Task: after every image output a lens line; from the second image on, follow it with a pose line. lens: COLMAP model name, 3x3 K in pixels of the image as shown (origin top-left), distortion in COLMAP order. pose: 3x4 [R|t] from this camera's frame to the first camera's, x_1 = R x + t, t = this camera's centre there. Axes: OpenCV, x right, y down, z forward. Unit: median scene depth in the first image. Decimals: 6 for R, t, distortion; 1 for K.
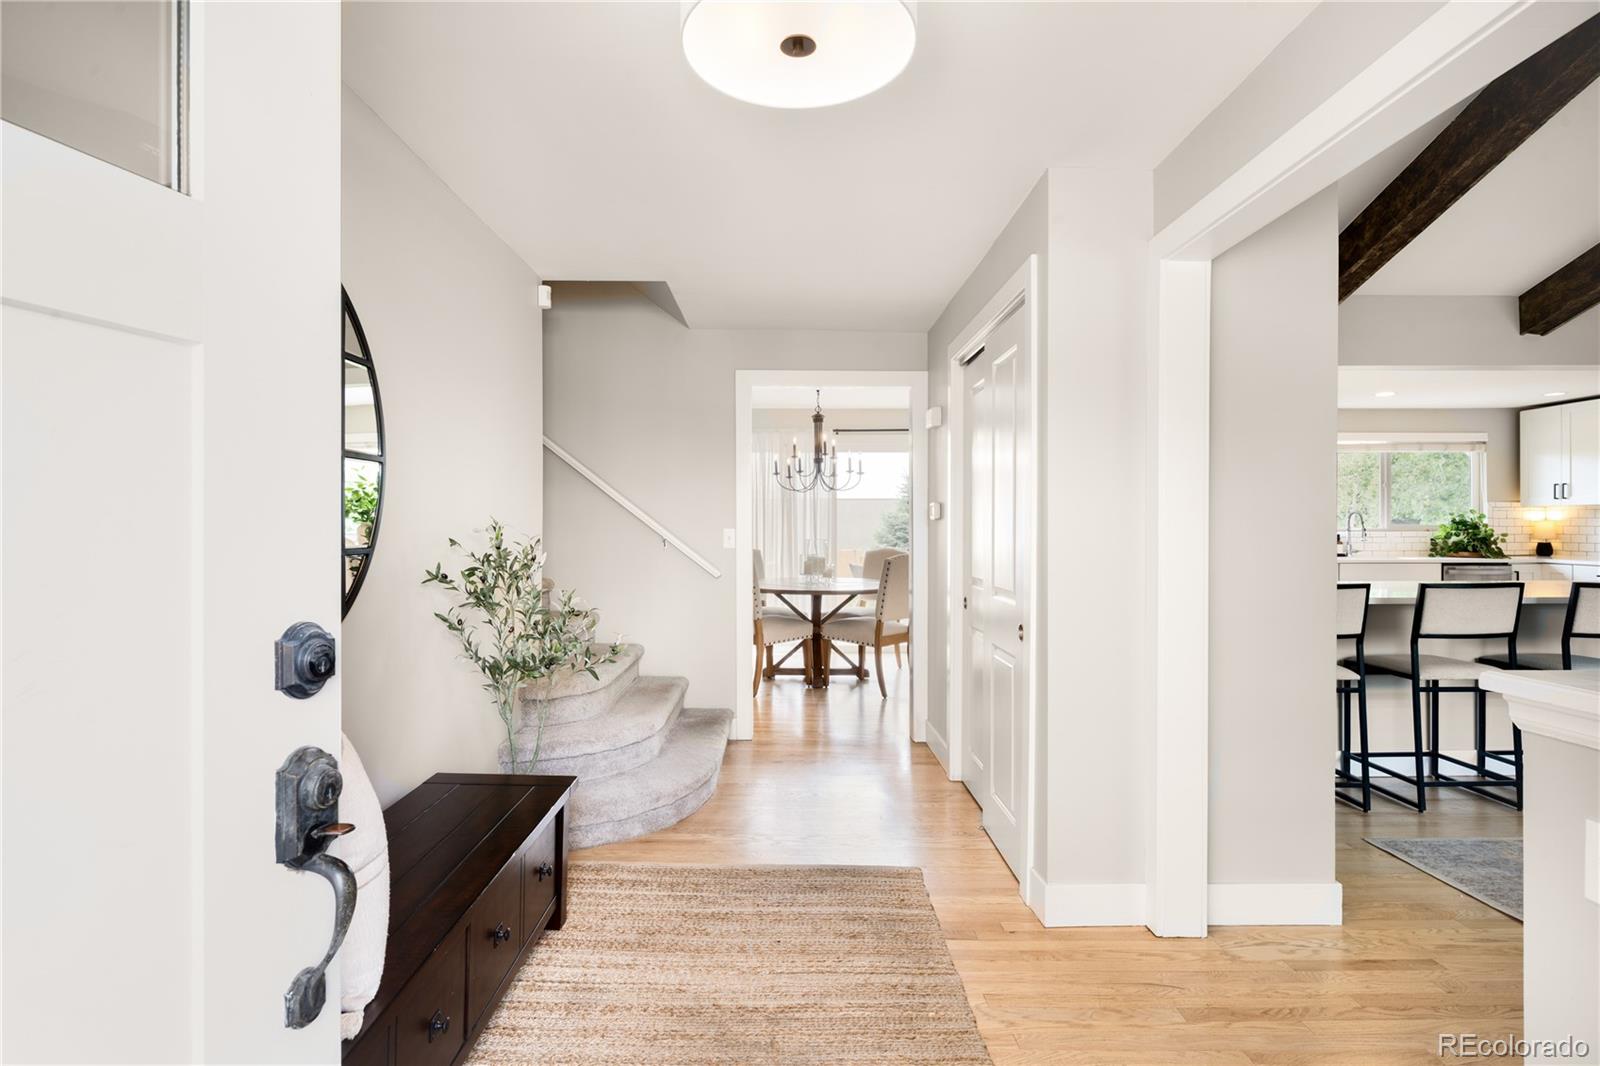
lens RADIAL K [[822.2, 0, 800.0], [0, 822.2, 533.0], [0, 0, 1]] dist [0.018546, -0.009446]
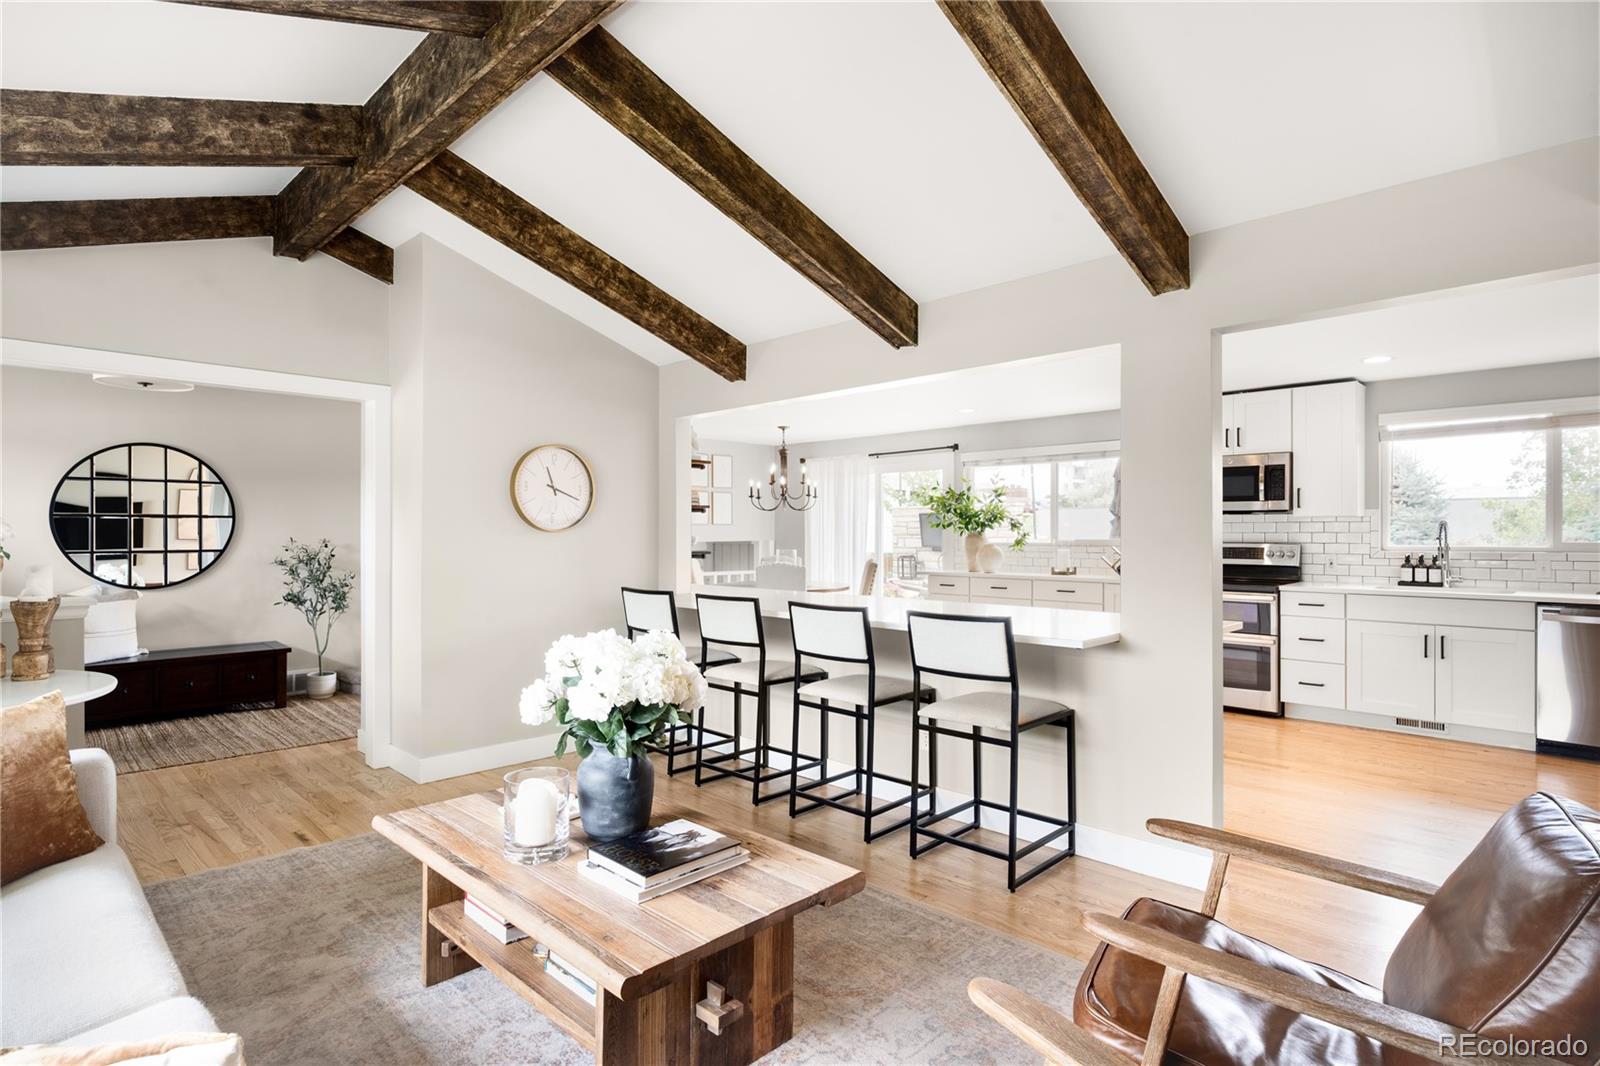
lens RADIAL K [[822.2, 0, 800.0], [0, 822.2, 533.0], [0, 0, 1]] dist [0.018546, -0.009446]
pose [[0.693334, -0.001298, -0.720616, 0.799577], [-0.002849, 0.999986, -0.004542, -0.012622], [0.720611, 0.005203, 0.693320, 0.133155]]
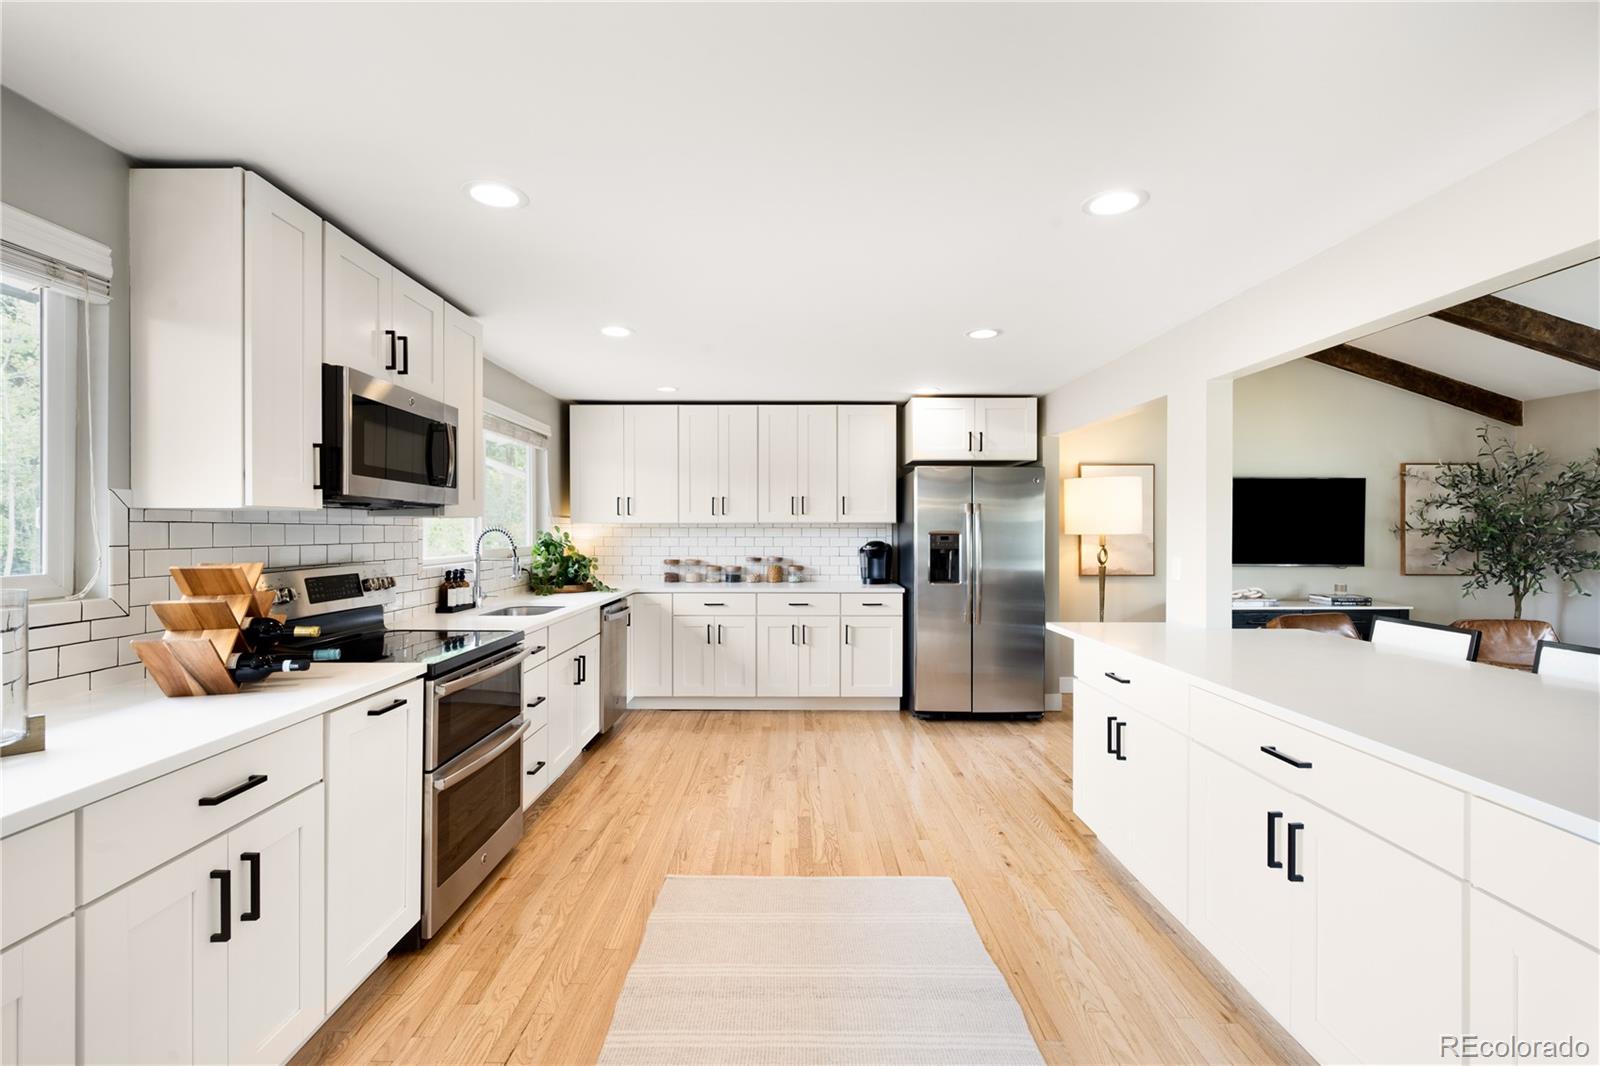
lens RADIAL K [[716.0, 0, 800.0], [0, 716.0, 533.0], [0, 0, 1]] dist [-0.002905, -0.000503]
pose [[0.018383, -0.003398, 0.999825, 0.182450], [0.007226, 0.999969, 0.003266, -0.023227], [-0.999805, 0.007165, 0.018407, 0.781997]]
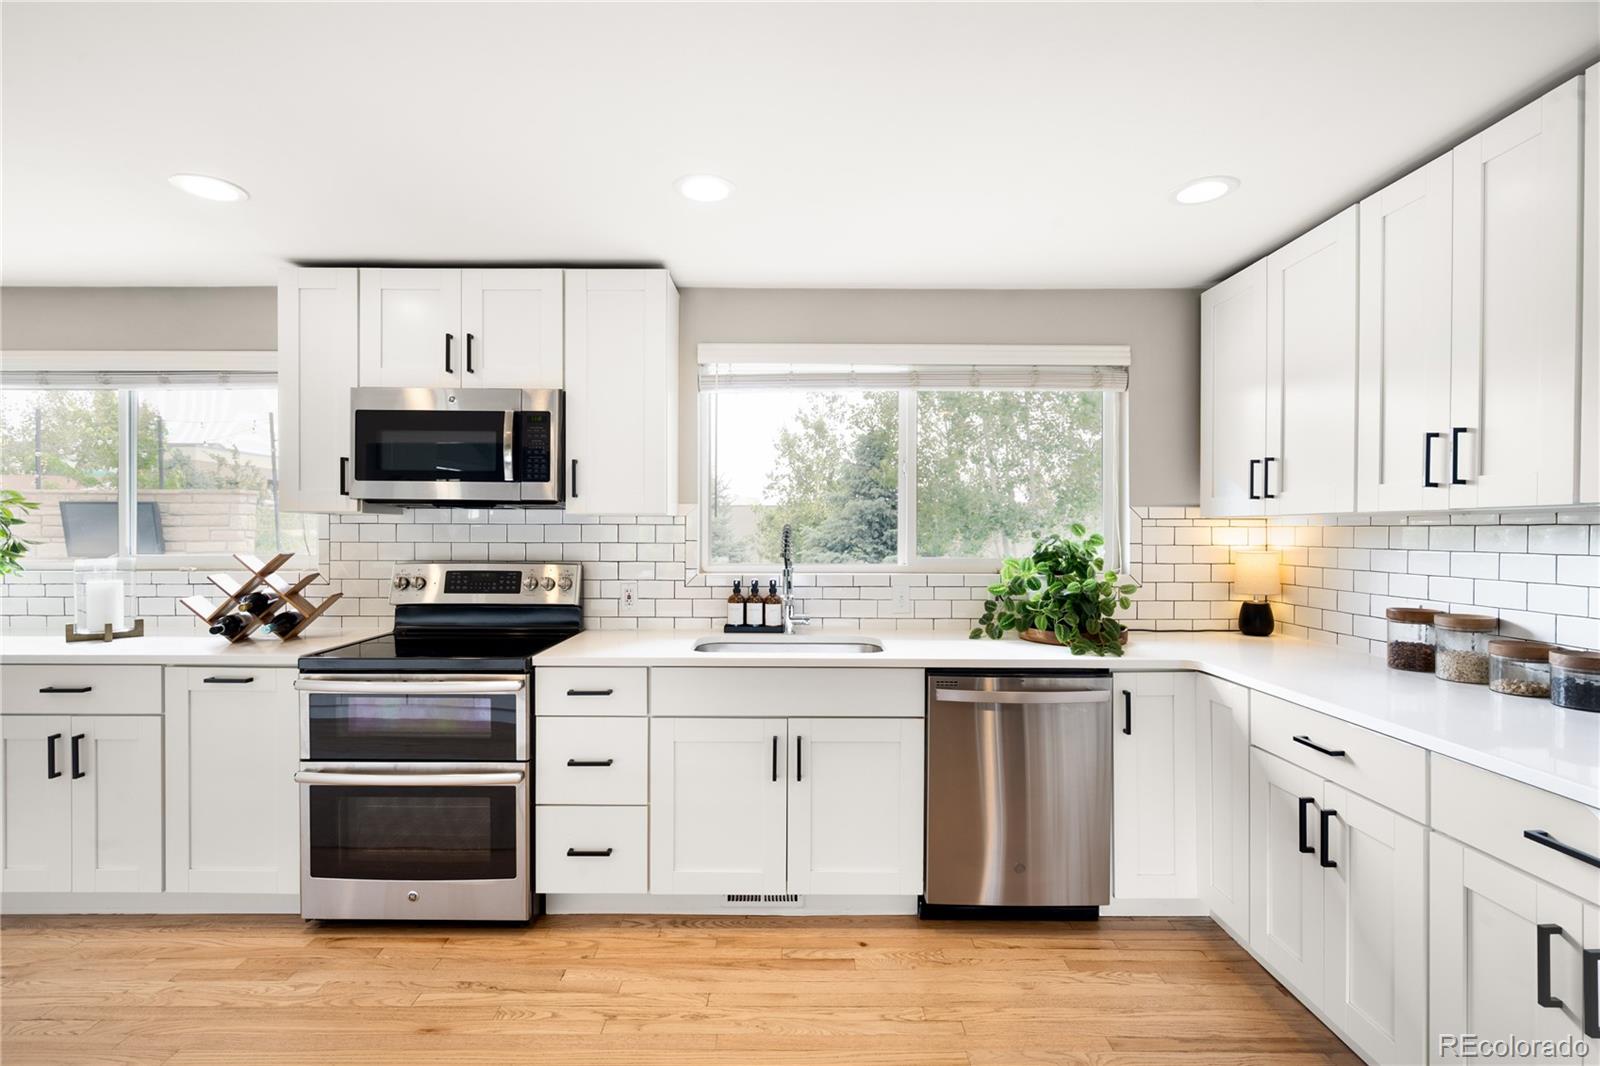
lens RADIAL K [[743.7, 0, 800.0], [0, 743.7, 533.0], [0, 0, 1]] dist [-0.005165, -0.000015]
pose [[0.999601, 0.002803, -0.028114, 0.689821], [-0.002891, 0.999991, -0.003117, -0.022473], [0.028105, 0.003197, 0.999600, 0.629119]]
